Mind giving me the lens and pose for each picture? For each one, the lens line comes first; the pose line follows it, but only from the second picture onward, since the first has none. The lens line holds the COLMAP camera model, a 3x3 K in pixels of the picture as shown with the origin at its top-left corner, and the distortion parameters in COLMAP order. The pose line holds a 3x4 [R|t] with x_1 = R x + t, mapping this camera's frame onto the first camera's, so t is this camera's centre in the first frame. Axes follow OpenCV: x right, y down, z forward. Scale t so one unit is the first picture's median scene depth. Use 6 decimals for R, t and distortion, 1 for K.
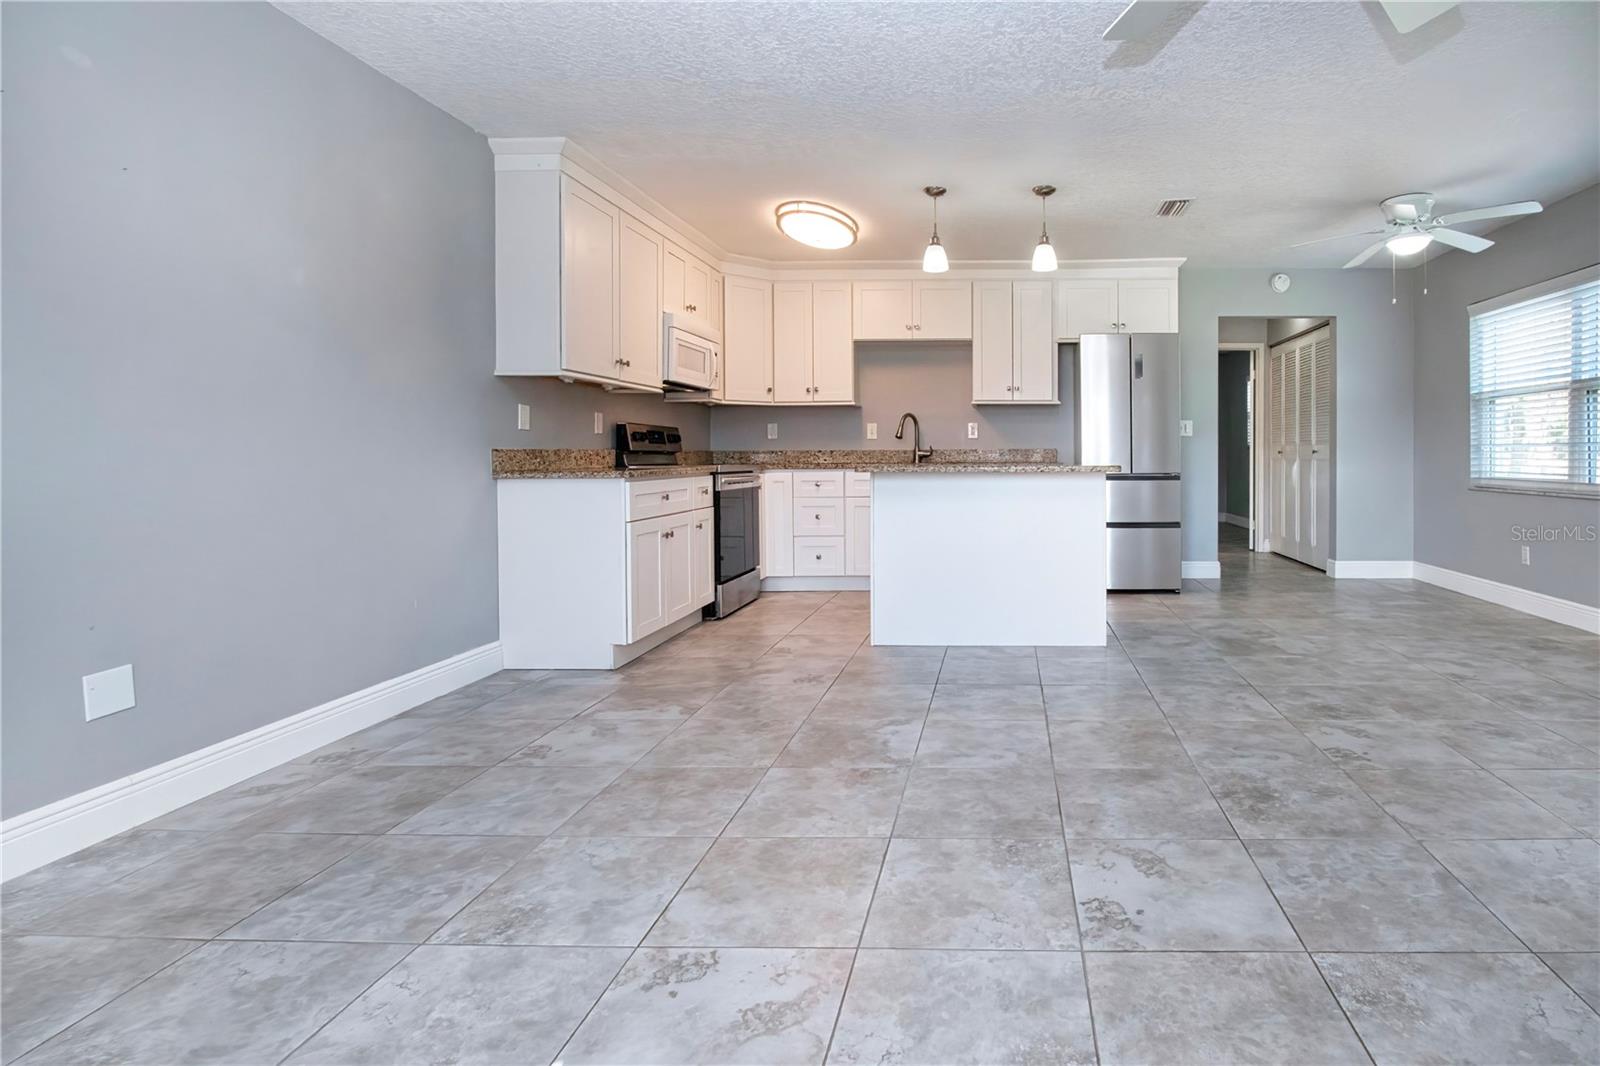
lens RADIAL K [[784.6, 0, 921.9], [0, 784.6, 484.8], [0, 0, 1]] dist [-0.012023, 0.002261]
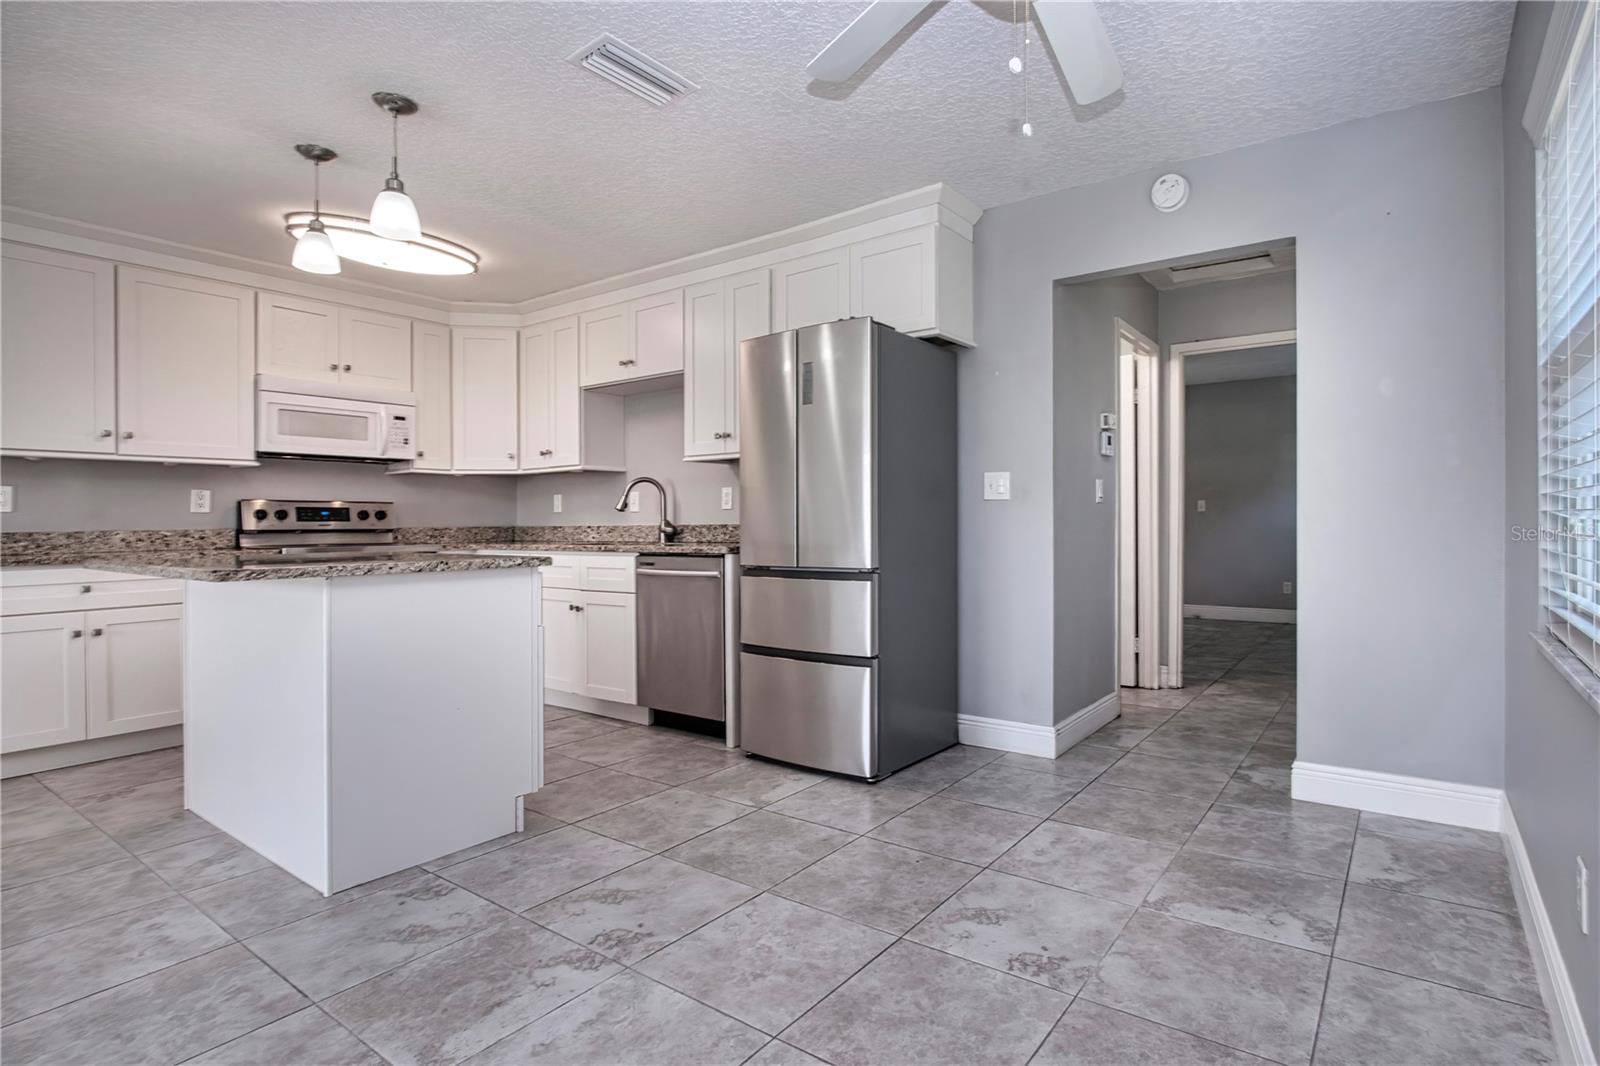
lens RADIAL K [[784.6, 0, 896.0], [0, 784.6, 538.0], [0, 0, 1]] dist [-0.012023, 0.002261]
pose [[0.855072, 0.006167, -0.518472, 0.805515], [-0.014330, 0.999828, -0.011741, -0.041504], [0.518311, 0.017469, 0.855014, 0.736895]]
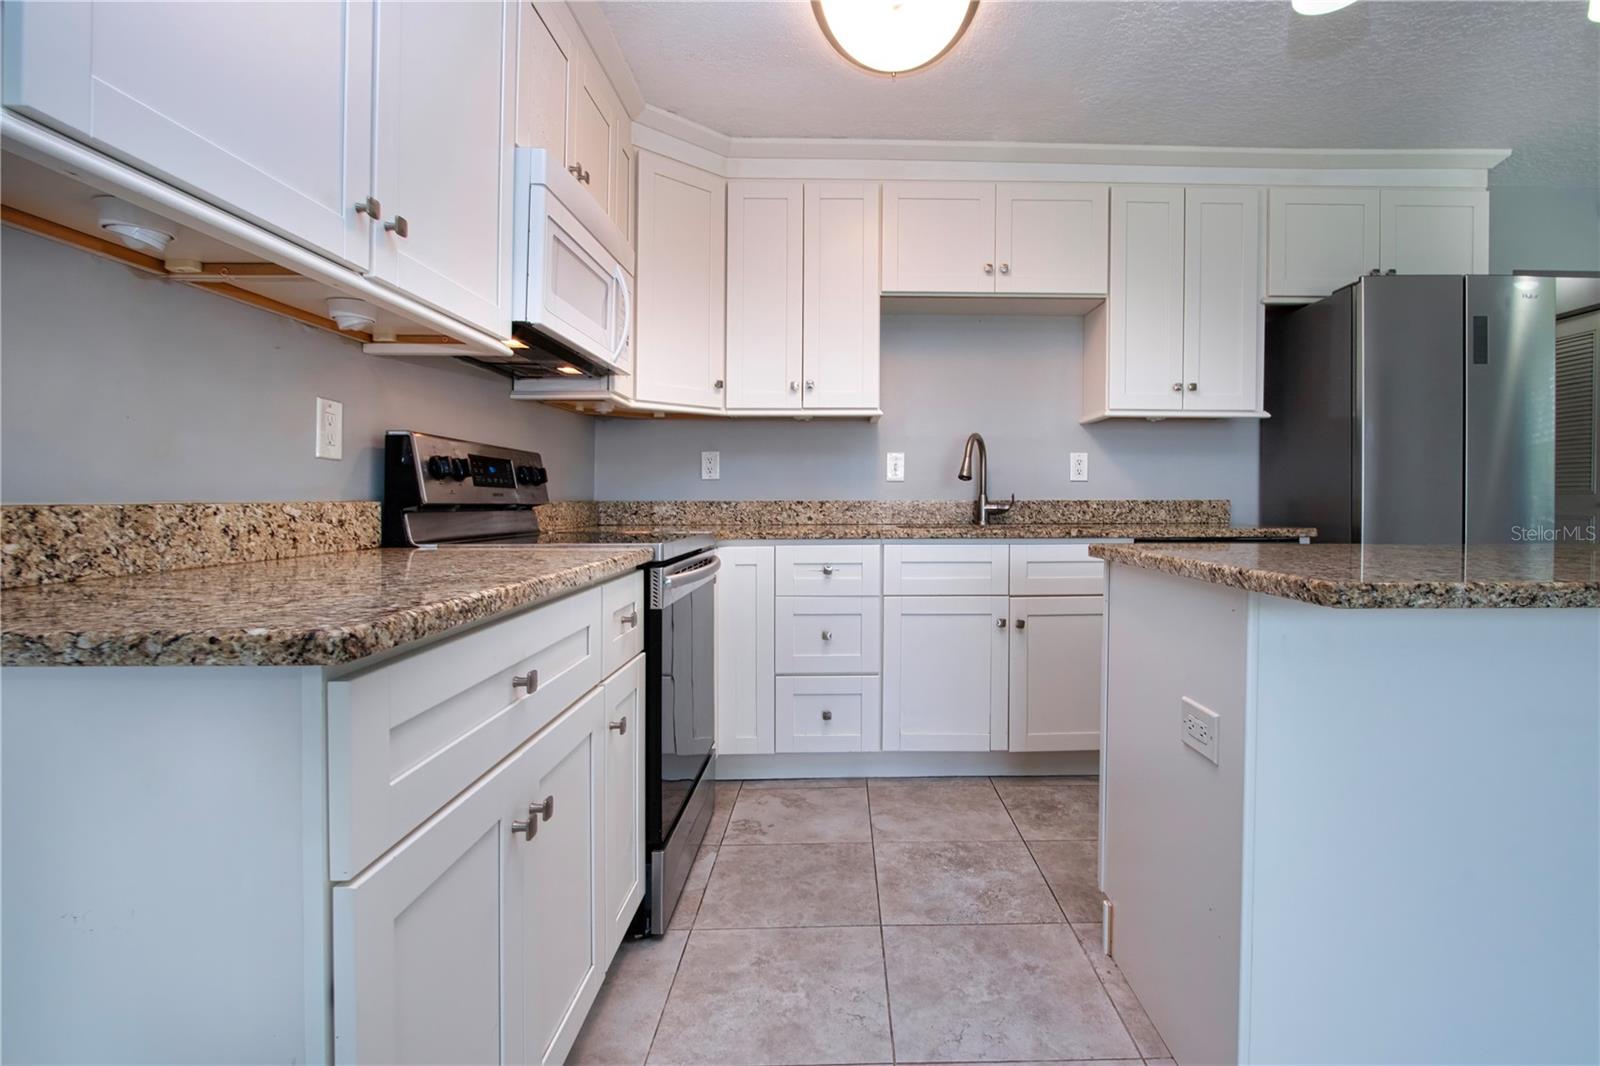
lens RADIAL K [[784.6, 0, 815.9], [0, 784.6, 502.0], [0, 0, 1]] dist [-0.012023, 0.002261]
pose [[0.997609, 0.003261, 0.069028, -0.249239], [-0.000655, 0.999287, -0.037746, -0.036357], [-0.069102, 0.037611, 0.996900, 0.729138]]
